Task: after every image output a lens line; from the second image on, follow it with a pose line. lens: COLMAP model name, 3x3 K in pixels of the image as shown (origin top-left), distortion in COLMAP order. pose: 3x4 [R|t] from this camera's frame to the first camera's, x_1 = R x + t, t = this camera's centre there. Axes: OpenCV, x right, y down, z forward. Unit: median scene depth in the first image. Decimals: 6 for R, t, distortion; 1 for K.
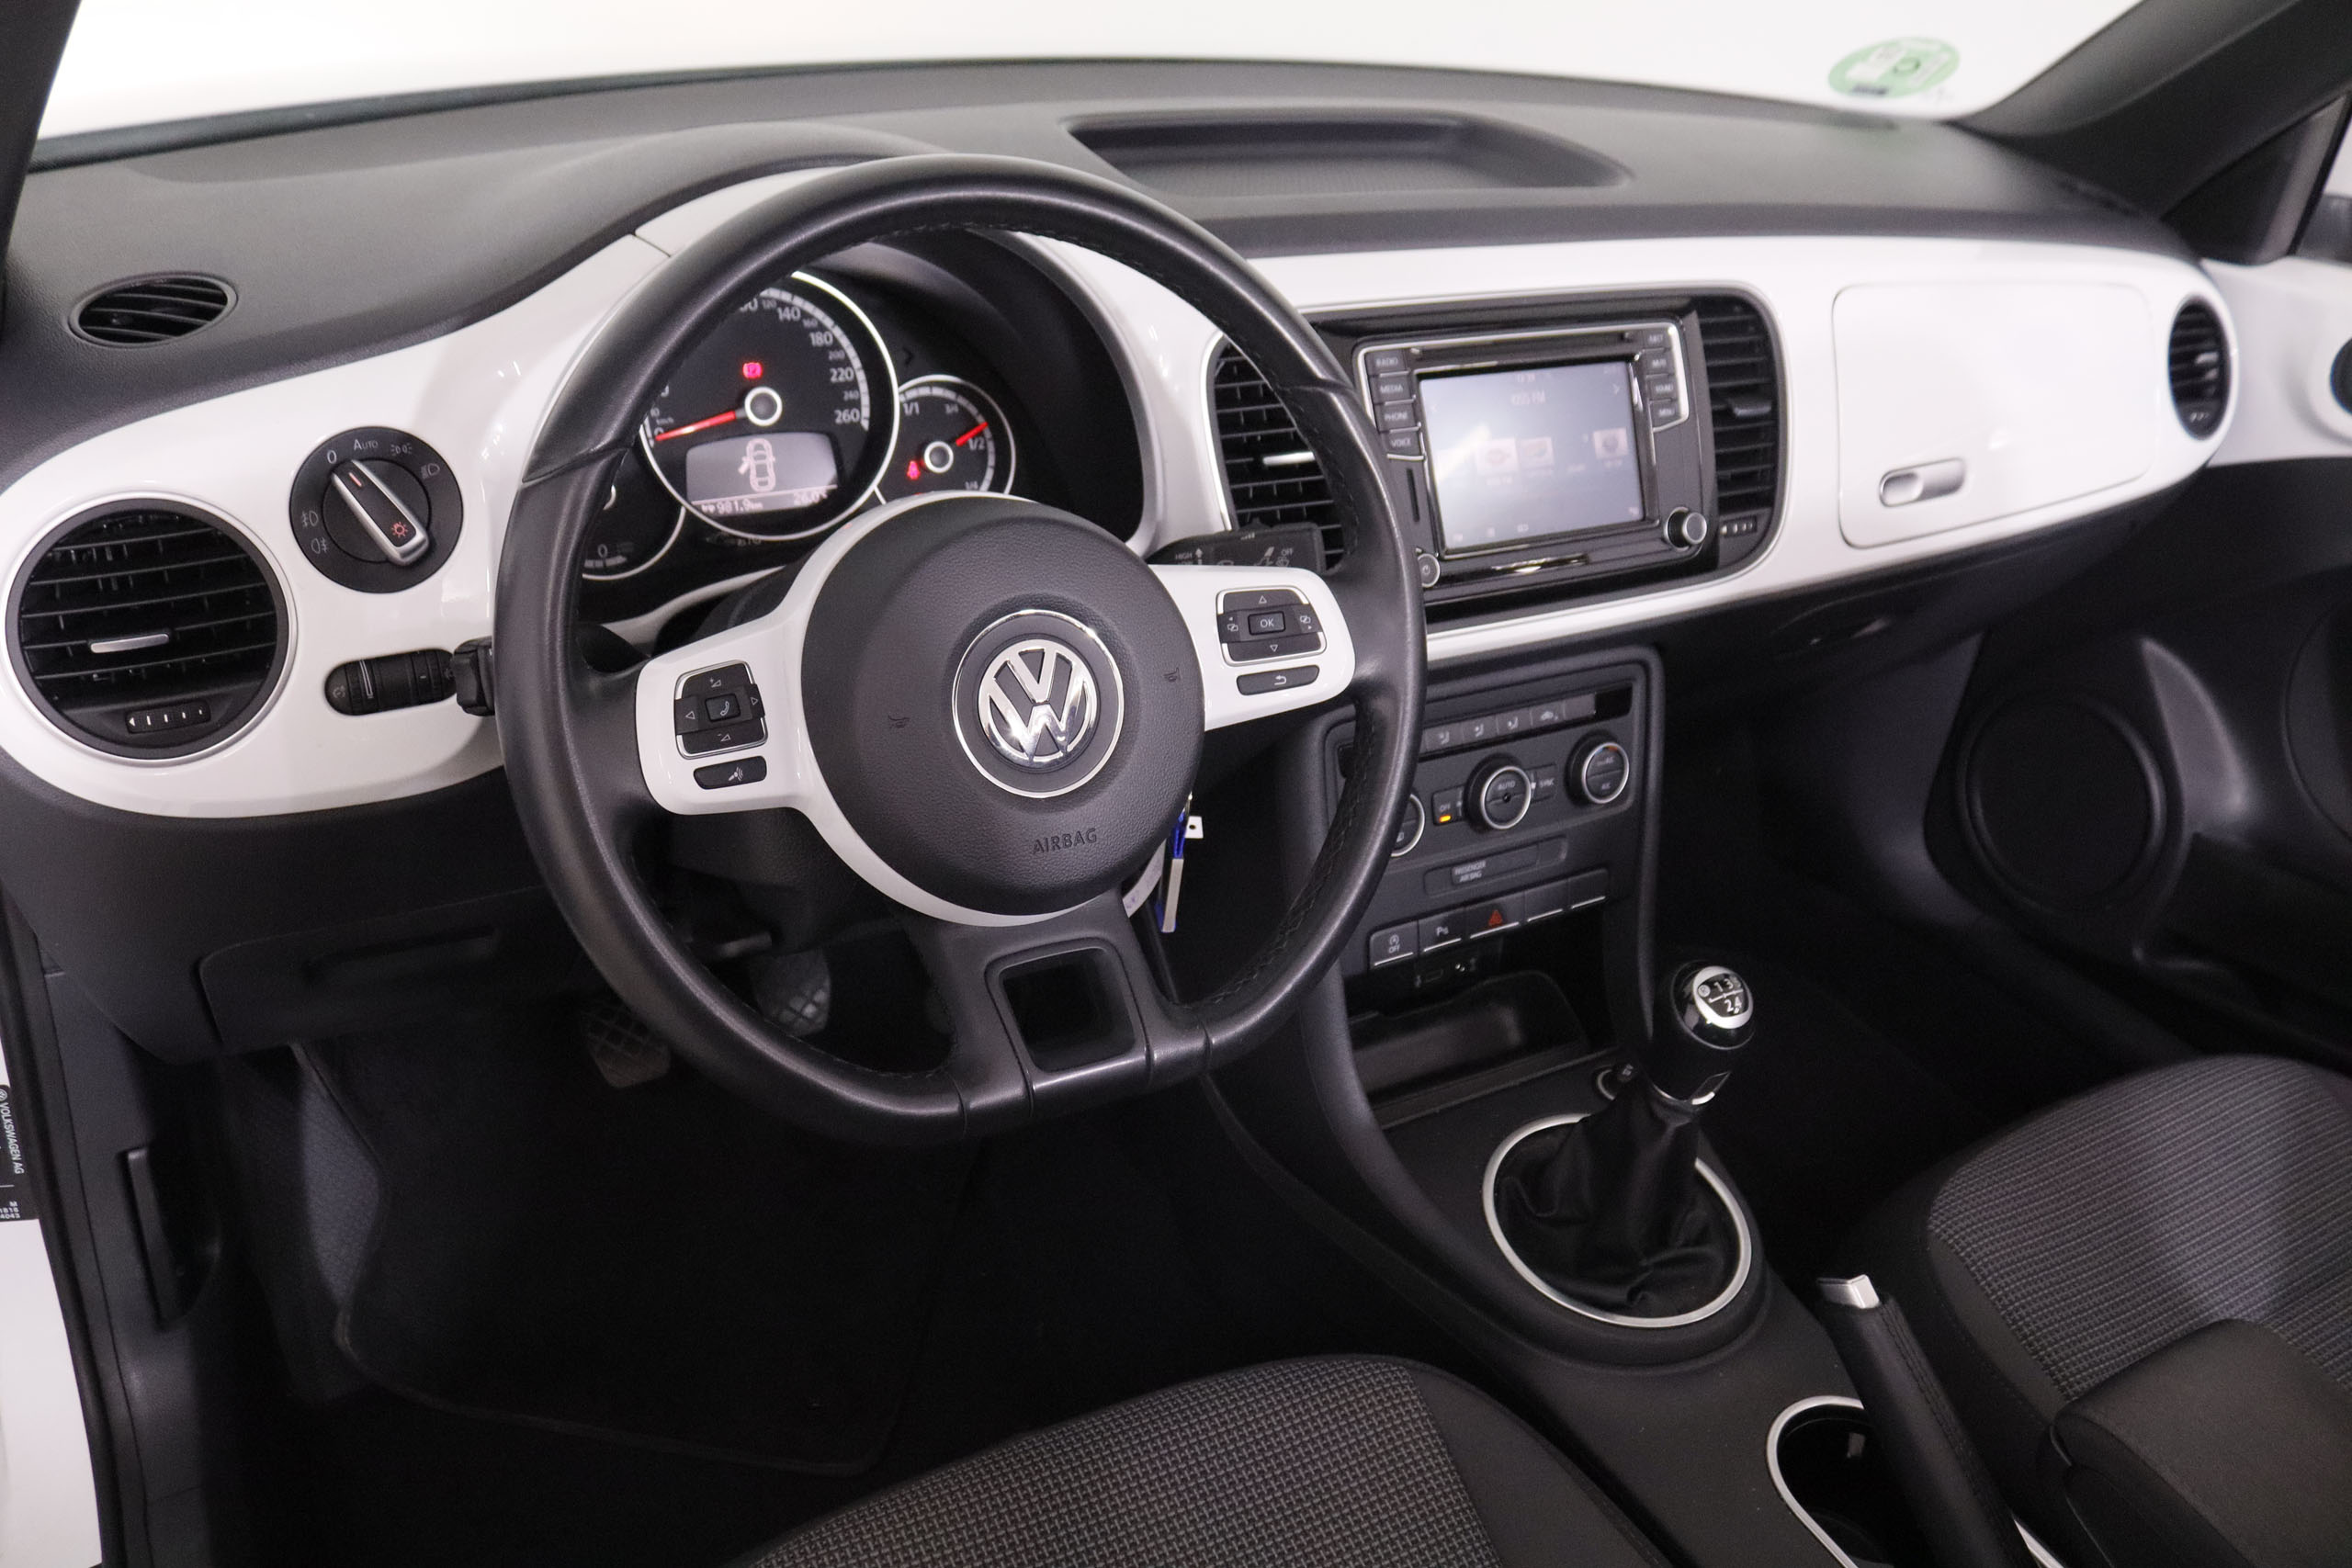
lens RADIAL K [[1942.7, 0, 1176.0], [0, 1942.7, 784.0], [0, 0, 1]] dist [-0.201841, 0.215324]
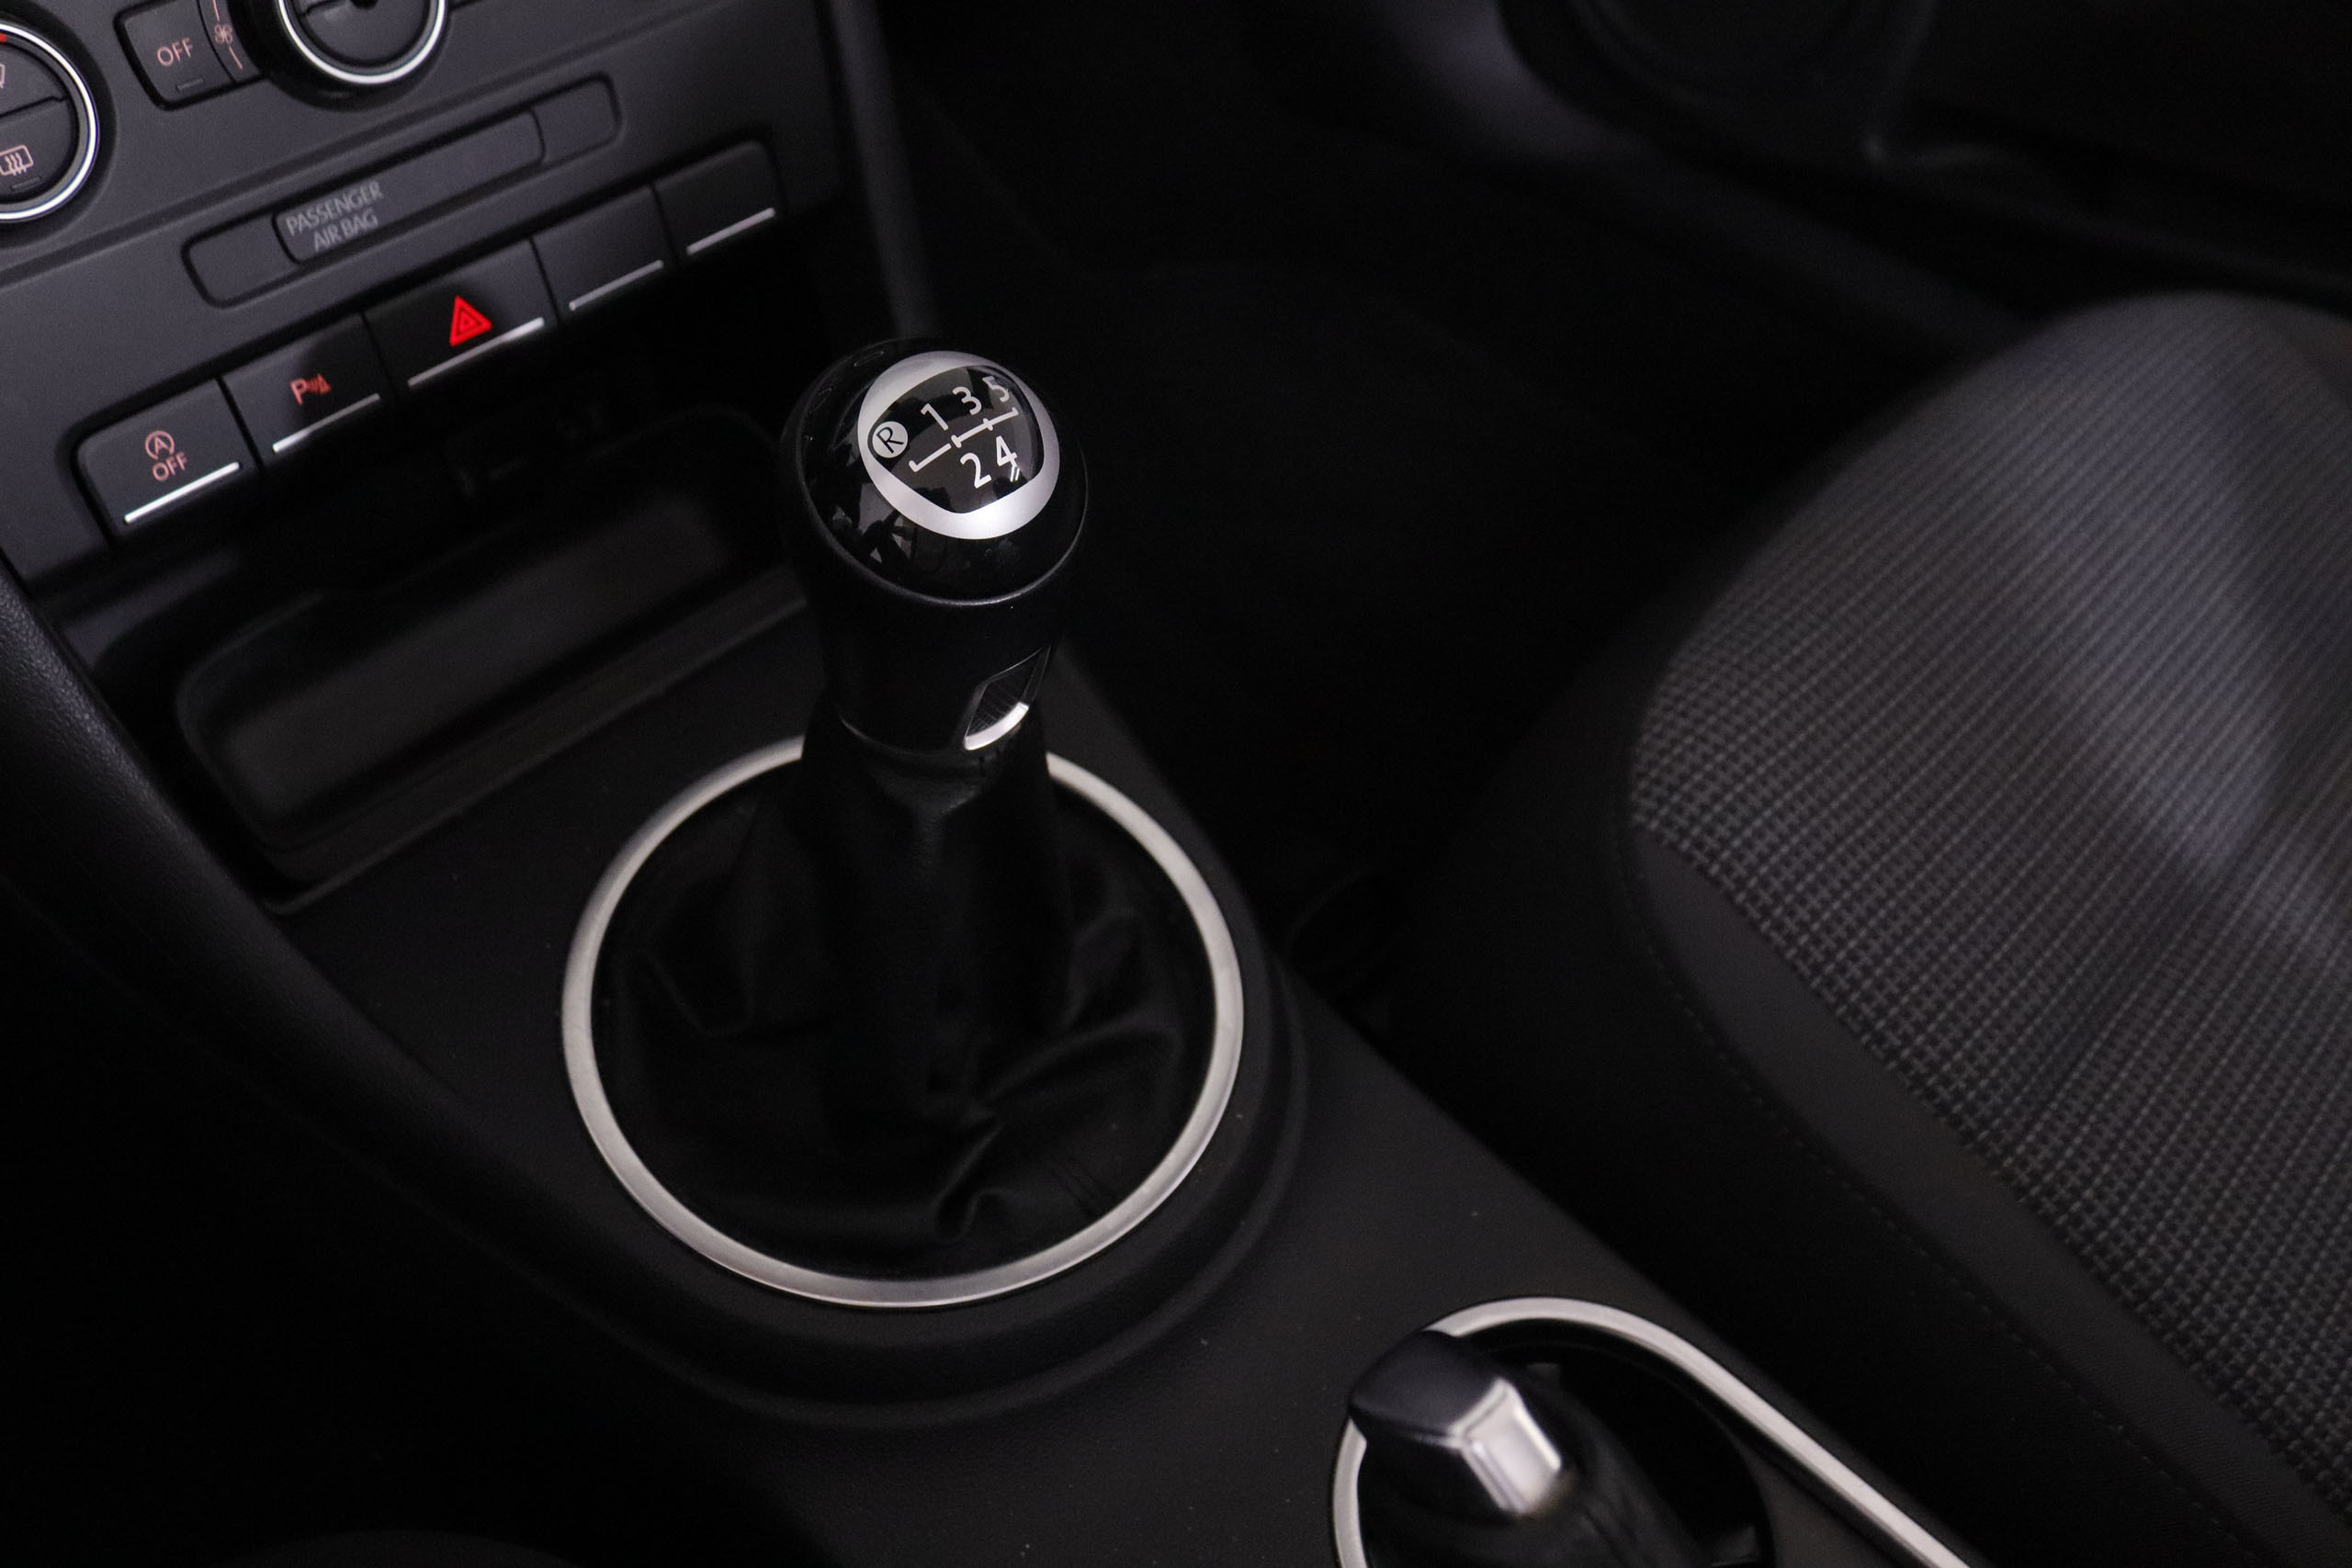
lens RADIAL K [[1942.7, 0, 1176.0], [0, 1942.7, 784.0], [0, 0, 1]] dist [-0.201841, 0.215324]
pose [[0.960876, -0.236289, 0.144516, 0.181088], [0.177968, 0.926497, 0.331557, 0.044247], [-0.212237, -0.292866, 0.932301, 0.467727]]
